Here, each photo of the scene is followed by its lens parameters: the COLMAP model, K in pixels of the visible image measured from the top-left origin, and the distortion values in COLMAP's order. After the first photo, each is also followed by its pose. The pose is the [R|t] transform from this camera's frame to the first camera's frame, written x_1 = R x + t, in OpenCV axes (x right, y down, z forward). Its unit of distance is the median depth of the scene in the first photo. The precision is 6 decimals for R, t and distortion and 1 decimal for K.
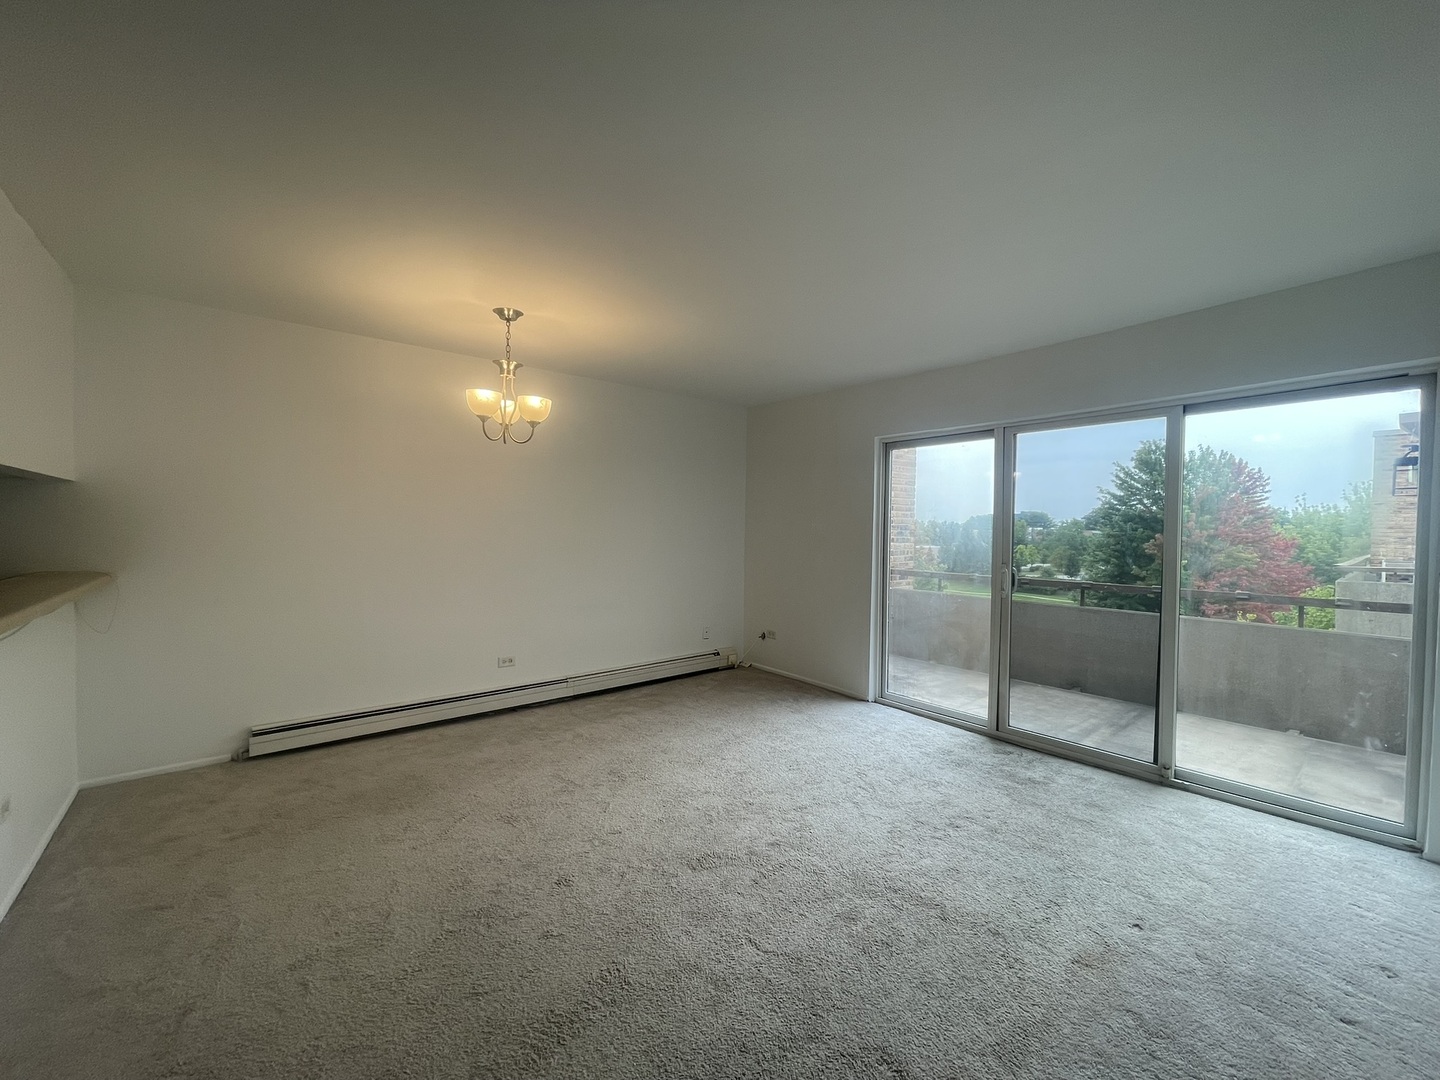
lens RADIAL K [[581.8, 0, 720.0], [0, 581.8, 540.0], [0, 0, 1]] dist [-0.002977, 0.000262]
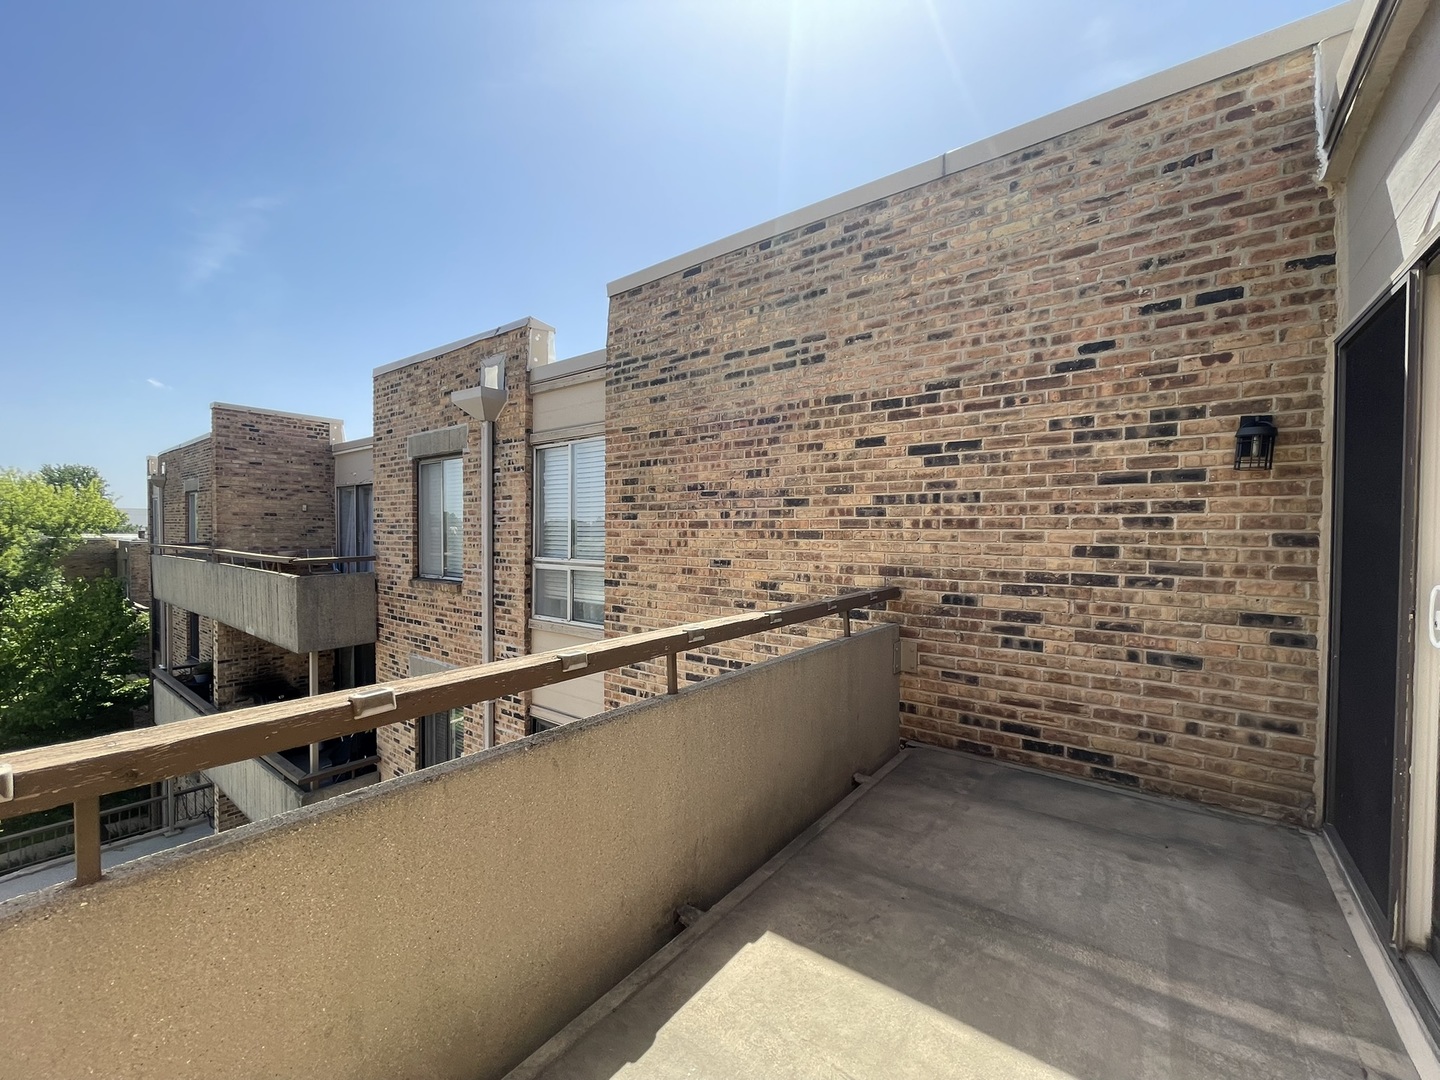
lens RADIAL K [[581.8, 0, 720.0], [0, 581.8, 540.0], [0, 0, 1]] dist [-0.002977, 0.000262]
pose [[-0.228111, -0.028774, 0.973210, 0.330002], [0.013224, 0.999379, 0.032648, -0.002887], [-0.973545, 0.020317, -0.227589, 1.452049]]
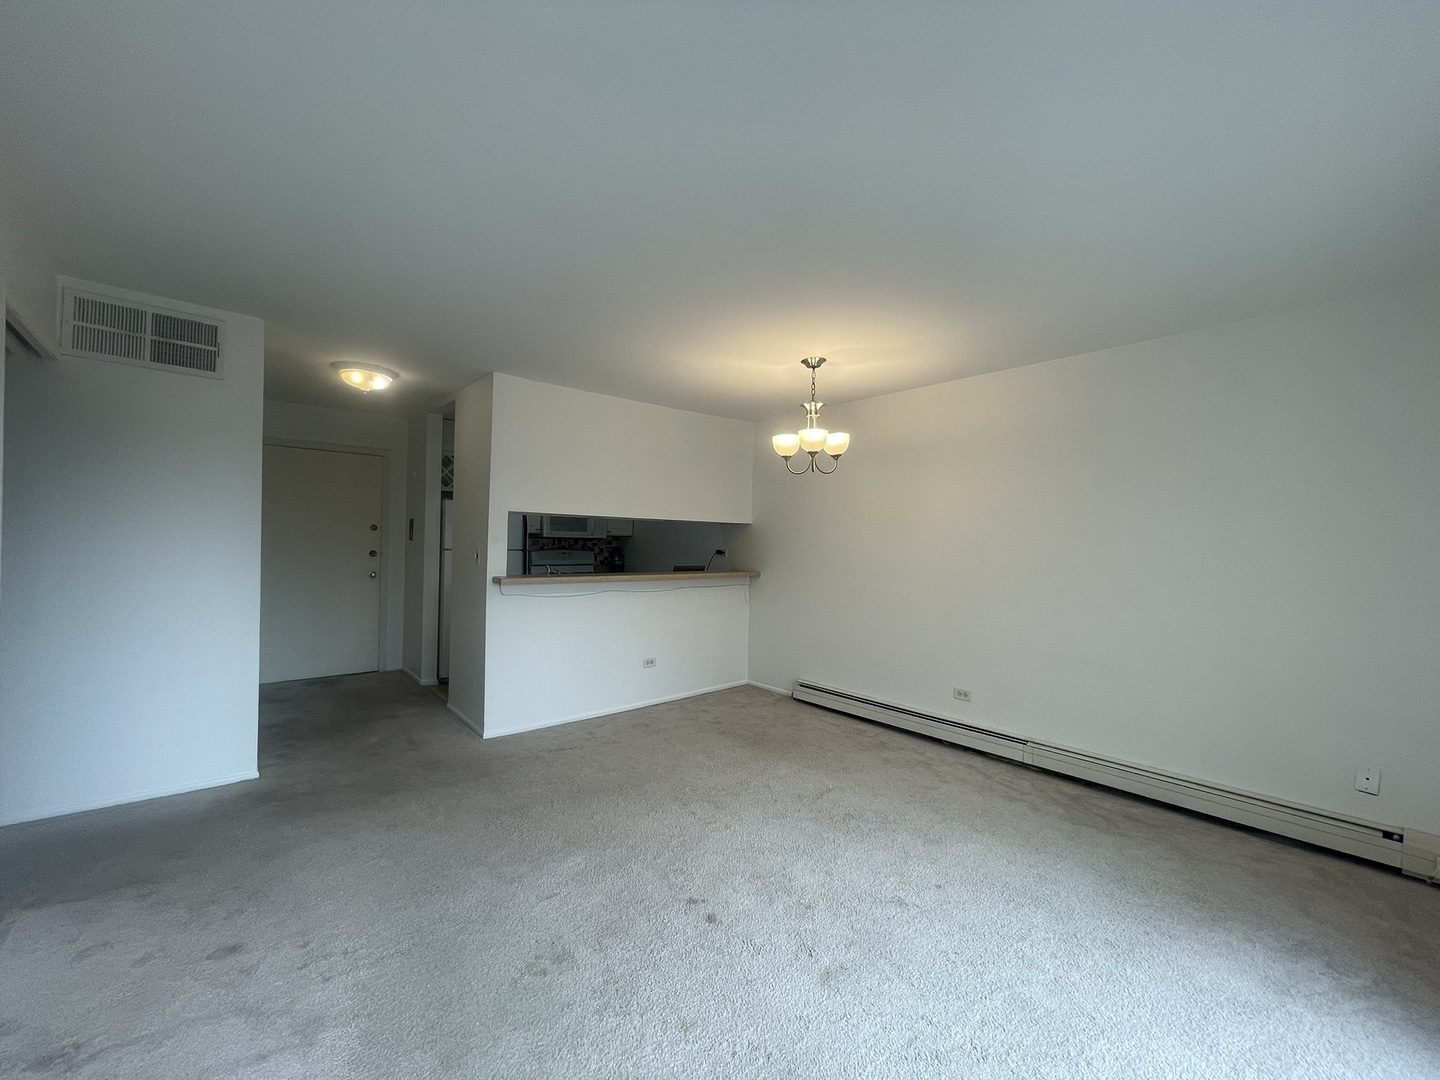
lens RADIAL K [[581.8, 0, 720.0], [0, 581.8, 540.0], [0, 0, 1]] dist [-0.002977, 0.000262]
pose [[0.024147, -0.015380, -0.999590, 0.617178], [-0.044124, 0.998891, -0.016435, -0.007107], [0.998734, 0.044503, 0.023441, 0.635429]]
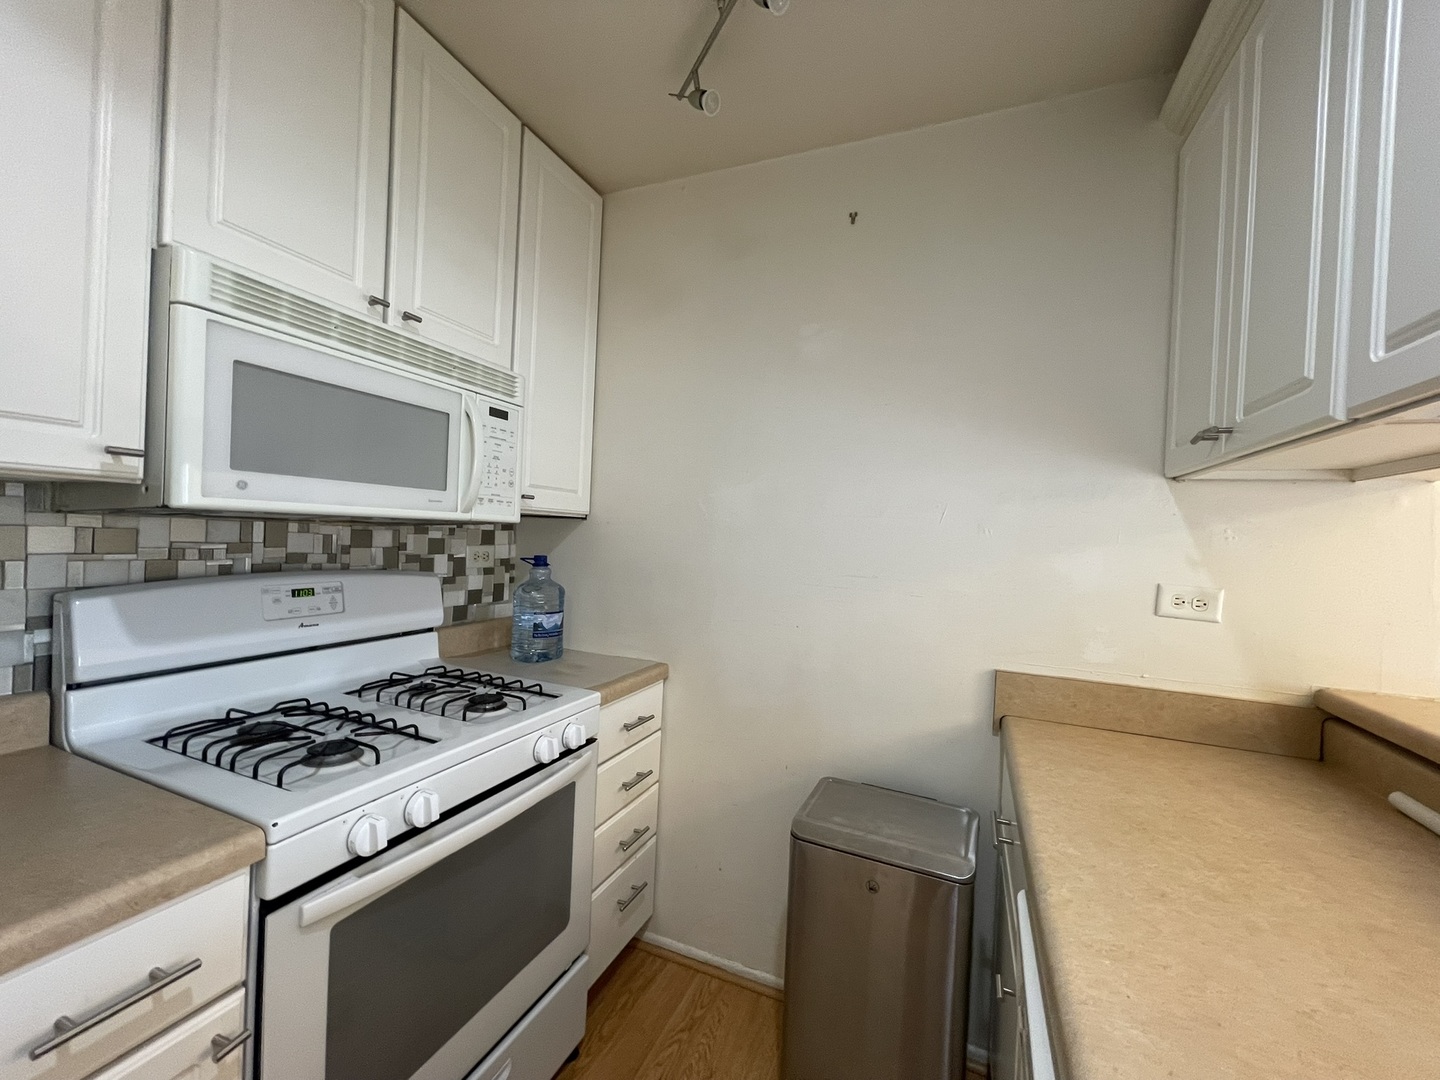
lens RADIAL K [[581.8, 0, 720.0], [0, 581.8, 540.0], [0, 0, 1]] dist [-0.002977, 0.000262]
pose [[0.465944, 0.016912, -0.884652, -0.726899], [-0.057760, 0.998266, -0.011338, -0.018017], [0.882927, 0.056381, 0.466113, 0.262719]]
